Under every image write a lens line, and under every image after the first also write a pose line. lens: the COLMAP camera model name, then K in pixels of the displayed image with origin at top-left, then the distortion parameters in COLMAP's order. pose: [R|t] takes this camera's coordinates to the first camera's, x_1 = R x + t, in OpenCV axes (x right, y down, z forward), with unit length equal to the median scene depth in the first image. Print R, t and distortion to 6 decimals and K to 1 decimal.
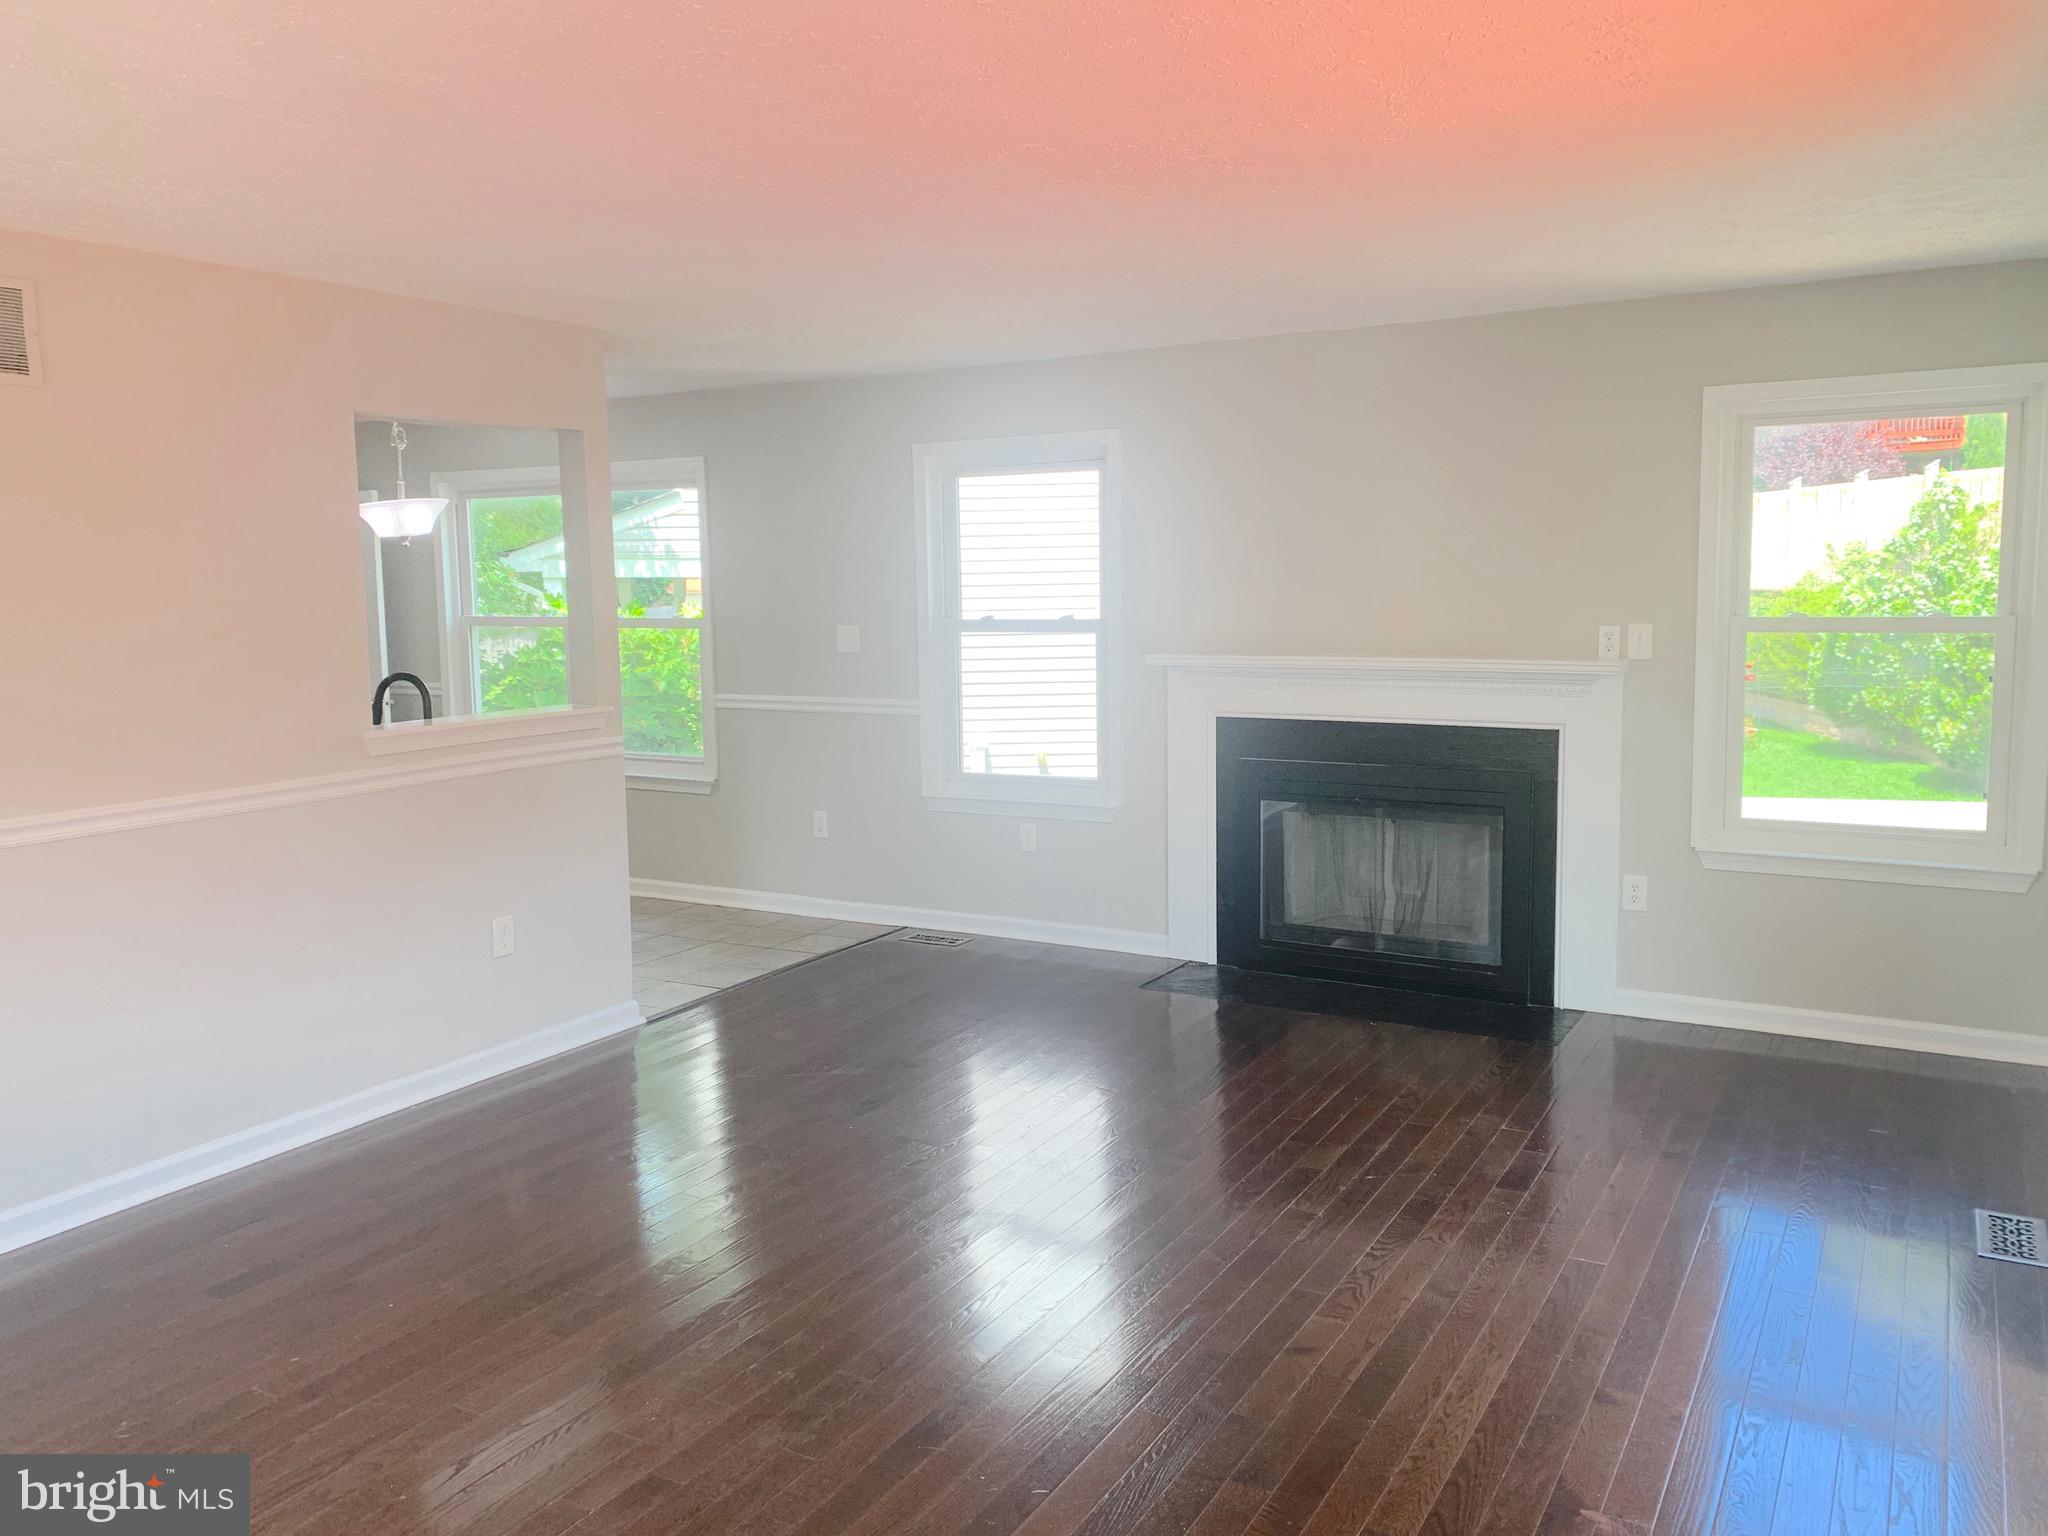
lens RADIAL K [[1569.2, 0, 1024.1], [0, 1569.2, 762.0], [0, 0, 1]] dist [0.061169, -0.032614]
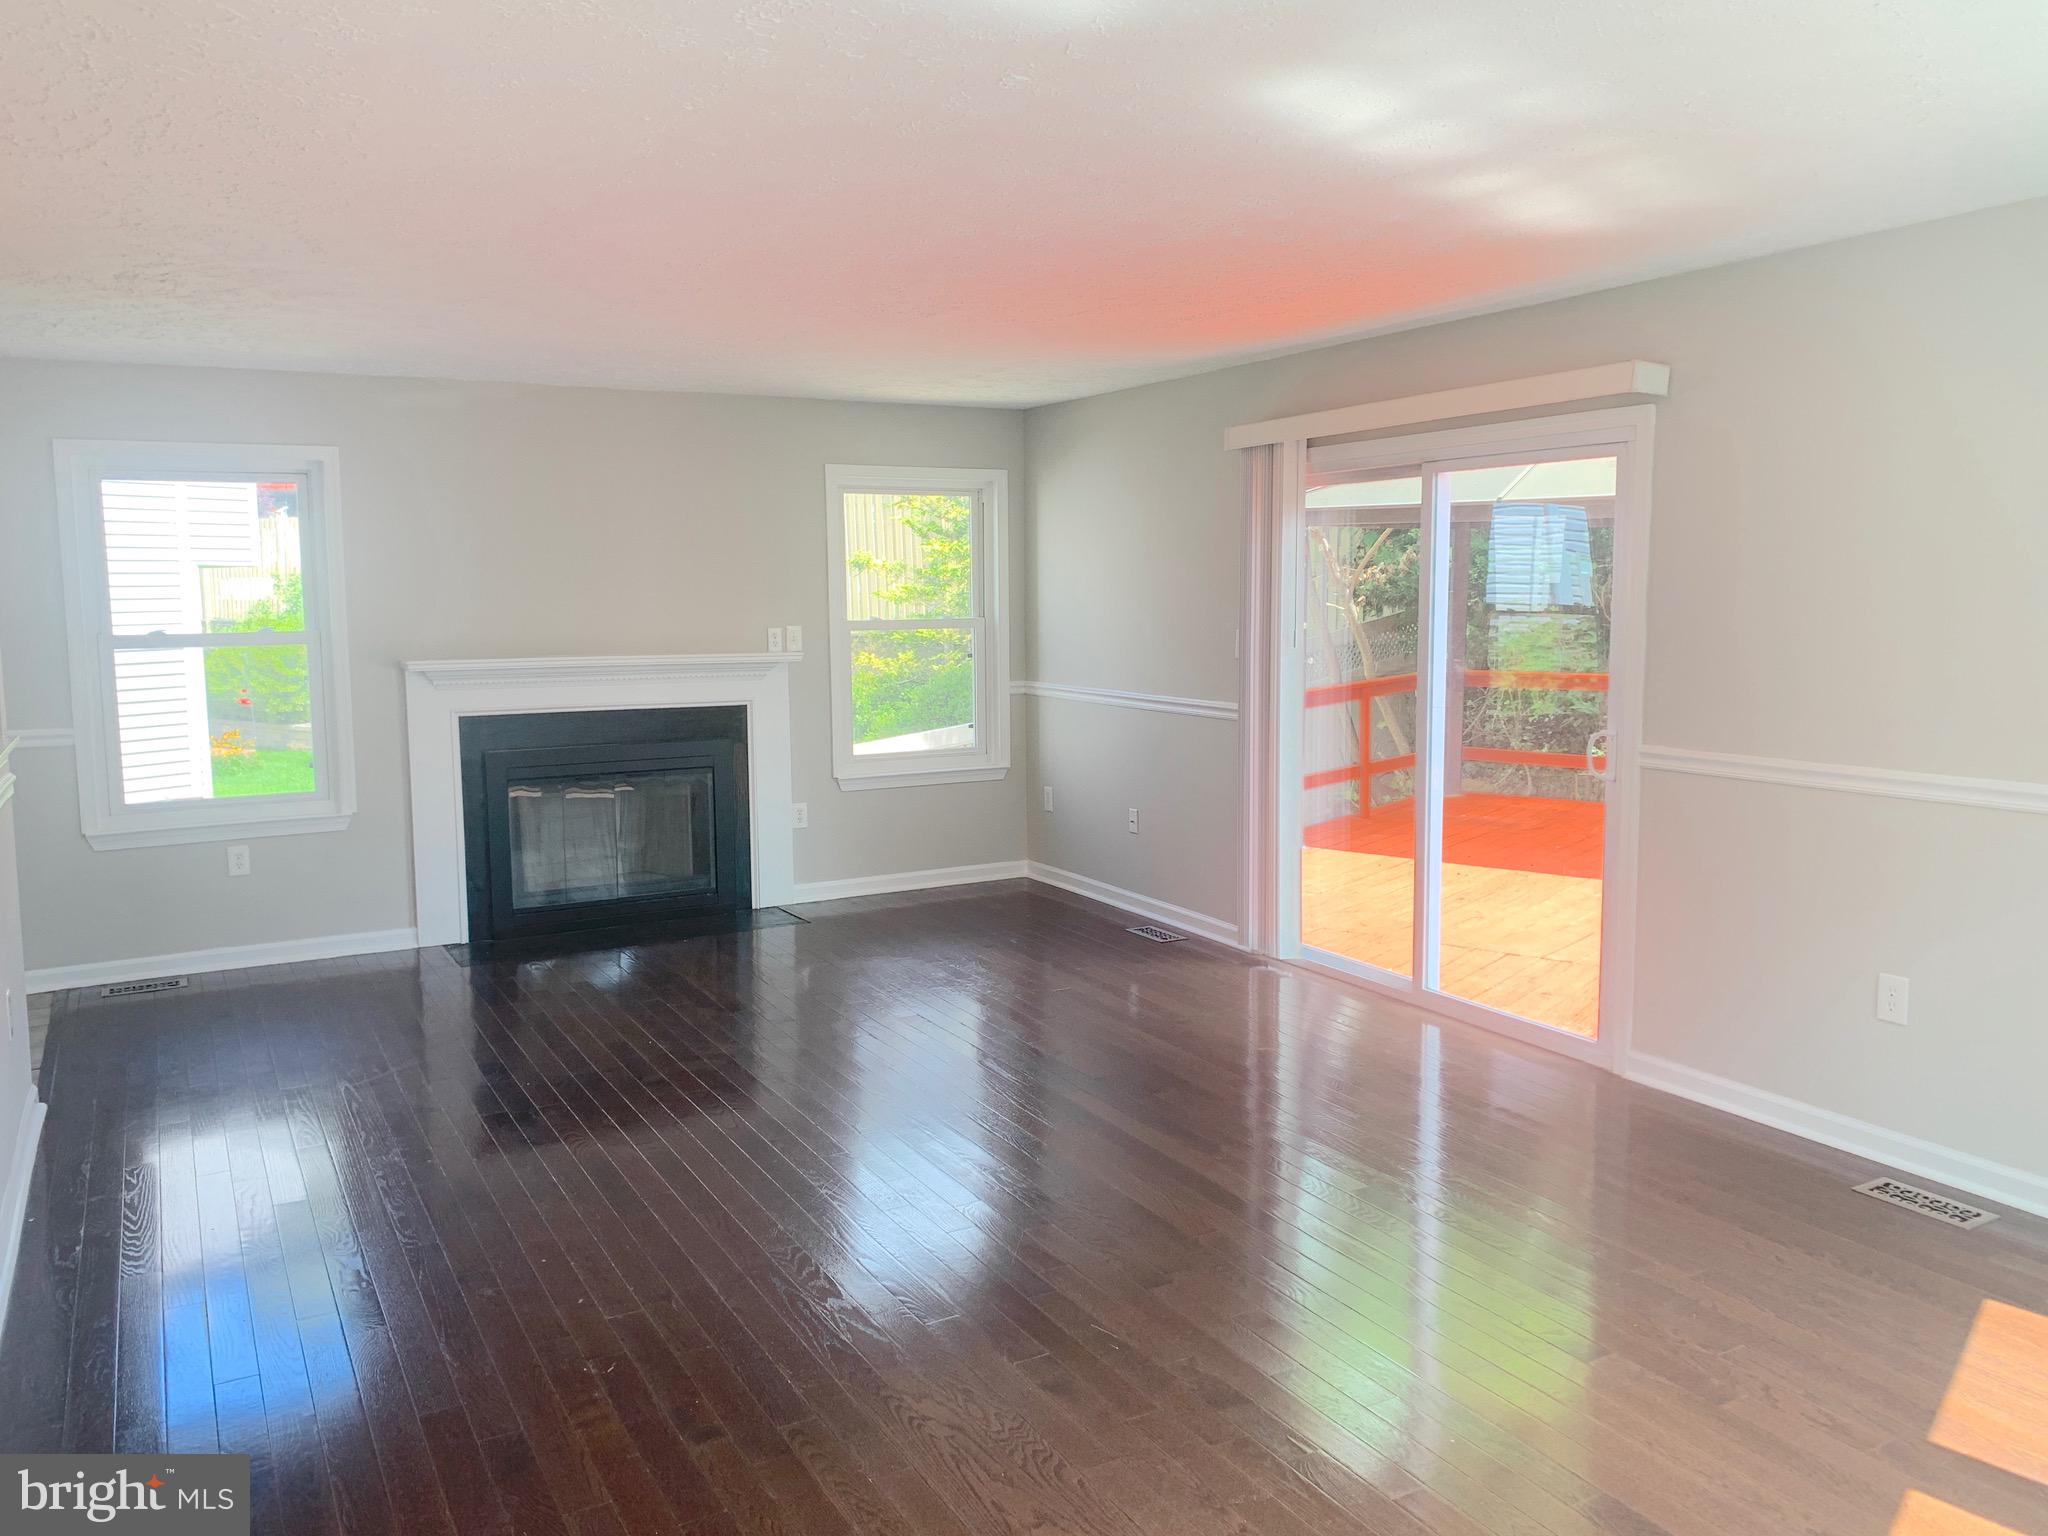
lens RADIAL K [[1569.2, 0, 1038.0], [0, 1569.2, 776.3], [0, 0, 1]] dist [0.061169, -0.032614]
pose [[0.490695, -0.096228, 0.866001, -0.638305], [0.105626, 0.993123, 0.050504, -0.000526], [-0.864906, 0.066690, 0.497485, 0.099871]]
